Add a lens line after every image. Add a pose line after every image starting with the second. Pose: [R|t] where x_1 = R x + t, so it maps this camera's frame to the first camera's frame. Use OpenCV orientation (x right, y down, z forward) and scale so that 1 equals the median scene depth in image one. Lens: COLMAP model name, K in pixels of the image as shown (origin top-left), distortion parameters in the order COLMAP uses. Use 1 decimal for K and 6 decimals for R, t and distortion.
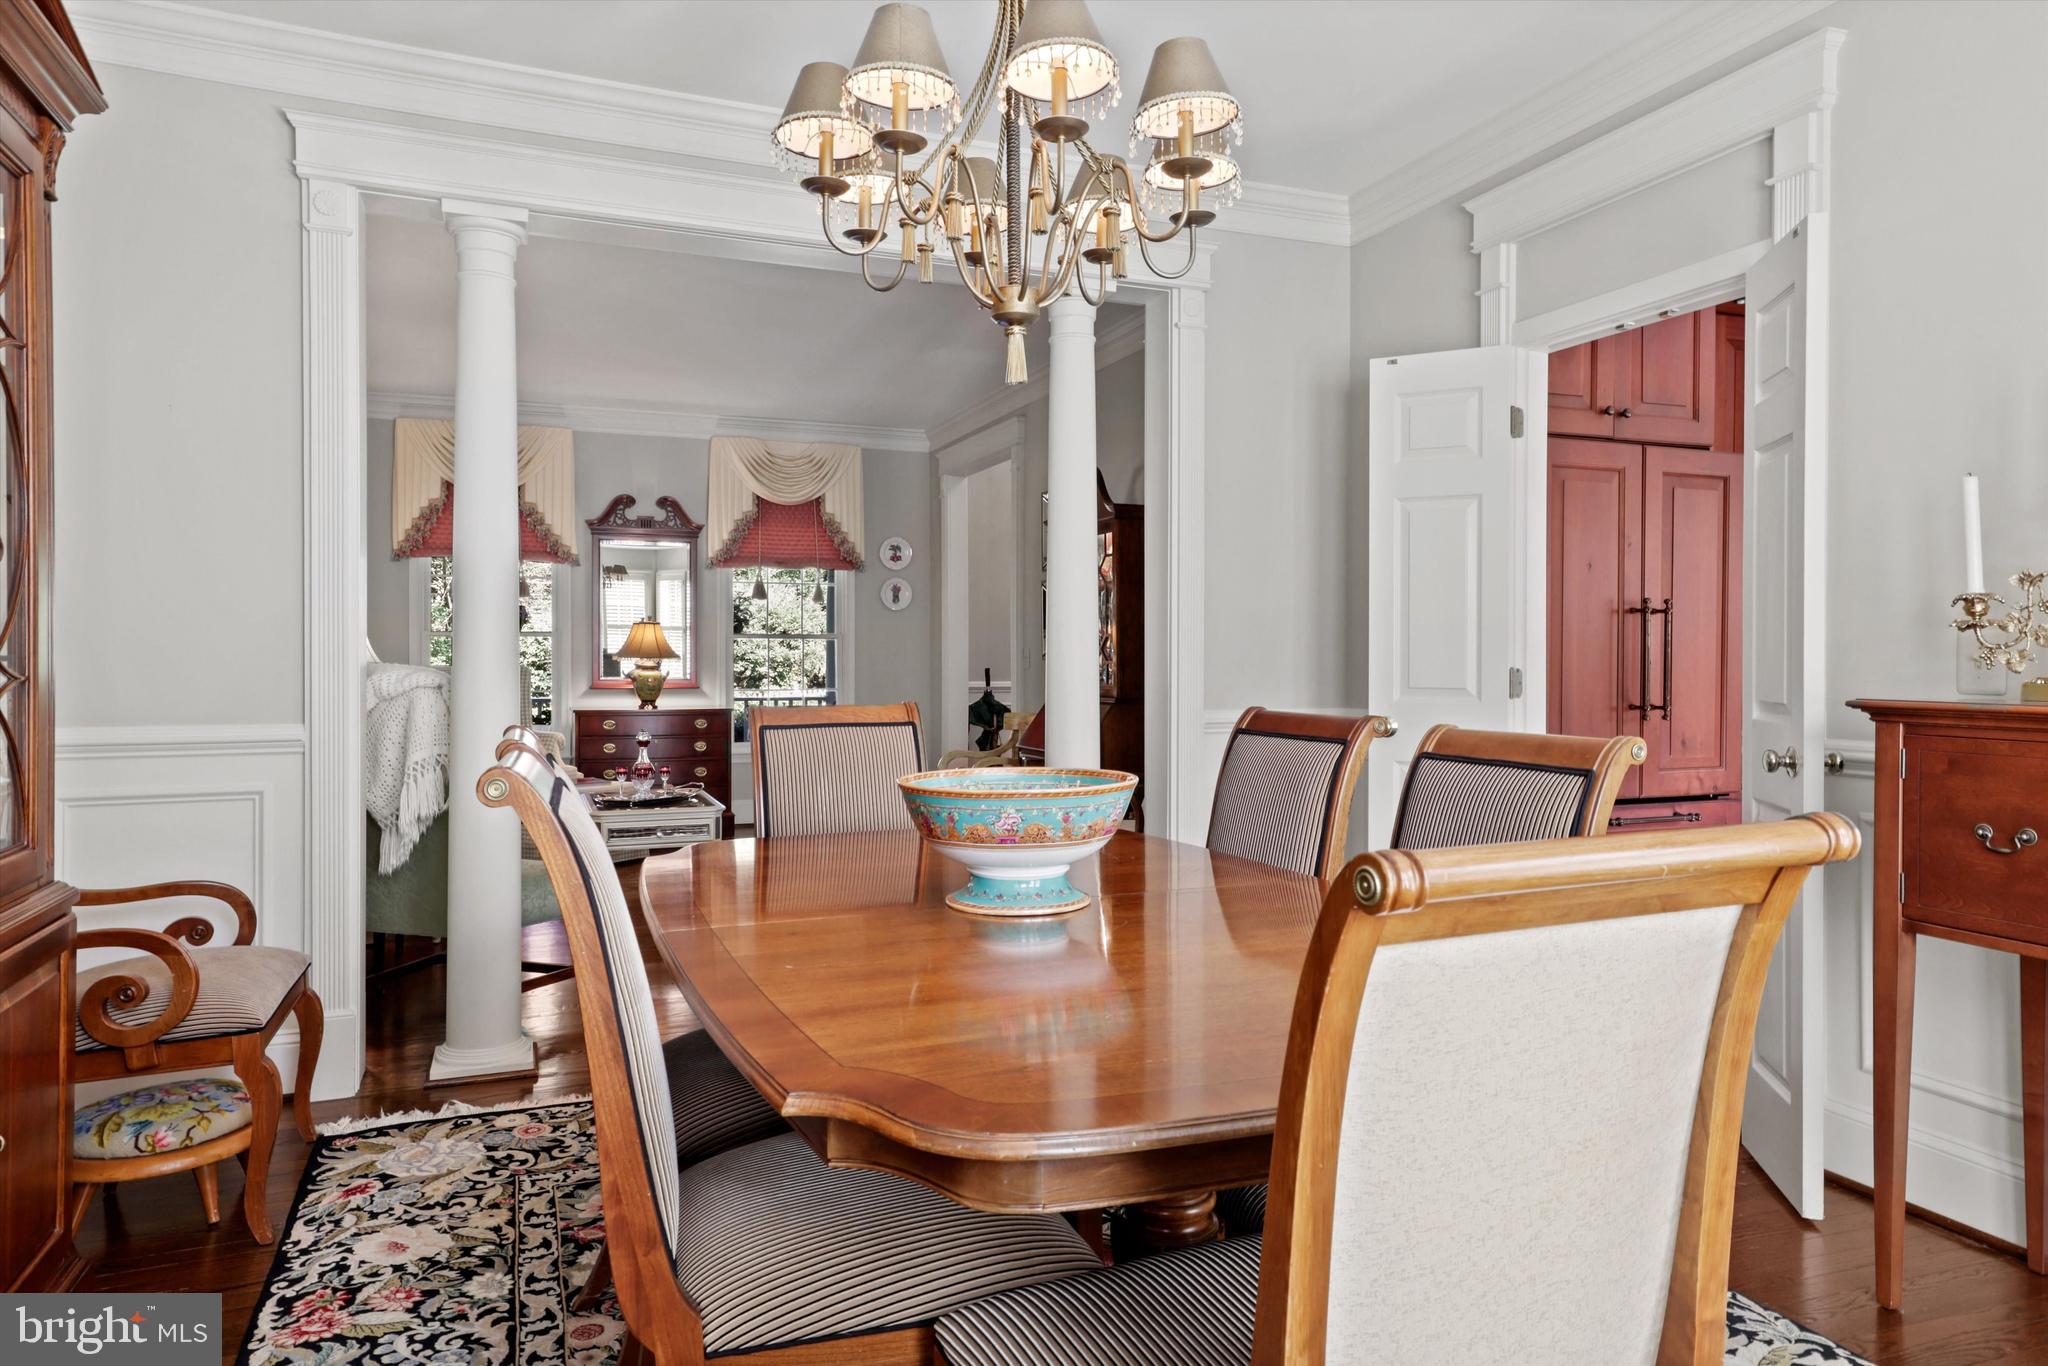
lens RADIAL K [[1240.0, 0, 1023.2], [0, 1240.0, 664.3], [0, 0, 1]] dist [0.028870, 0.000212]
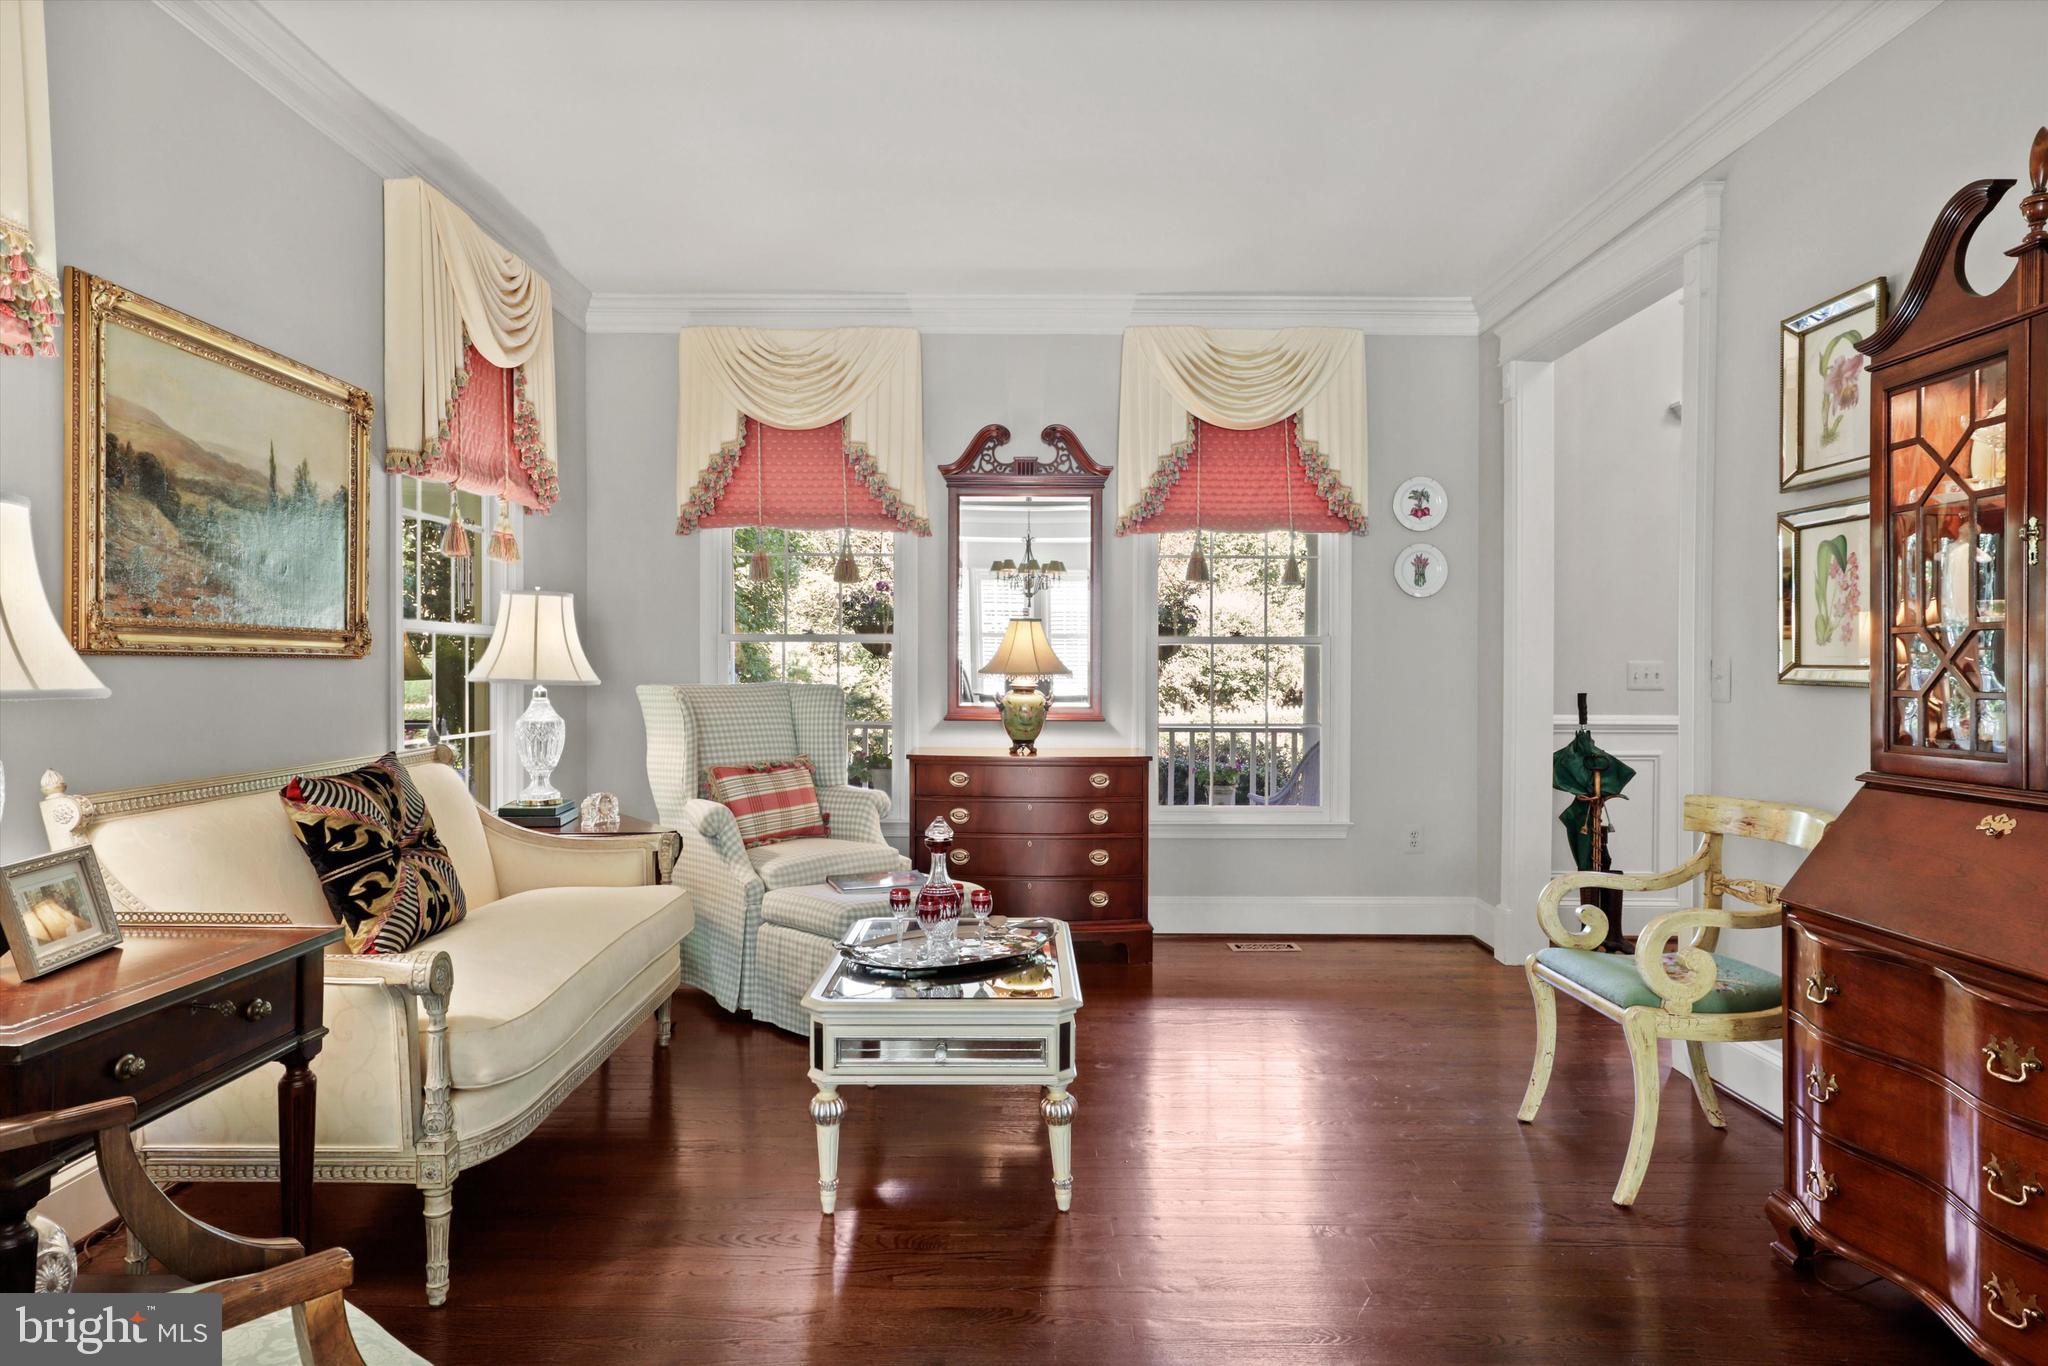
lens RADIAL K [[1240.0, 0, 1023.2], [0, 1240.0, 664.3], [0, 0, 1]] dist [0.028870, 0.000212]
pose [[0.928774, 0.000973, -0.370646, -0.061166], [-0.004487, 0.999953, -0.008617, -0.004540], [0.370620, 0.009666, 0.928734, 0.384573]]
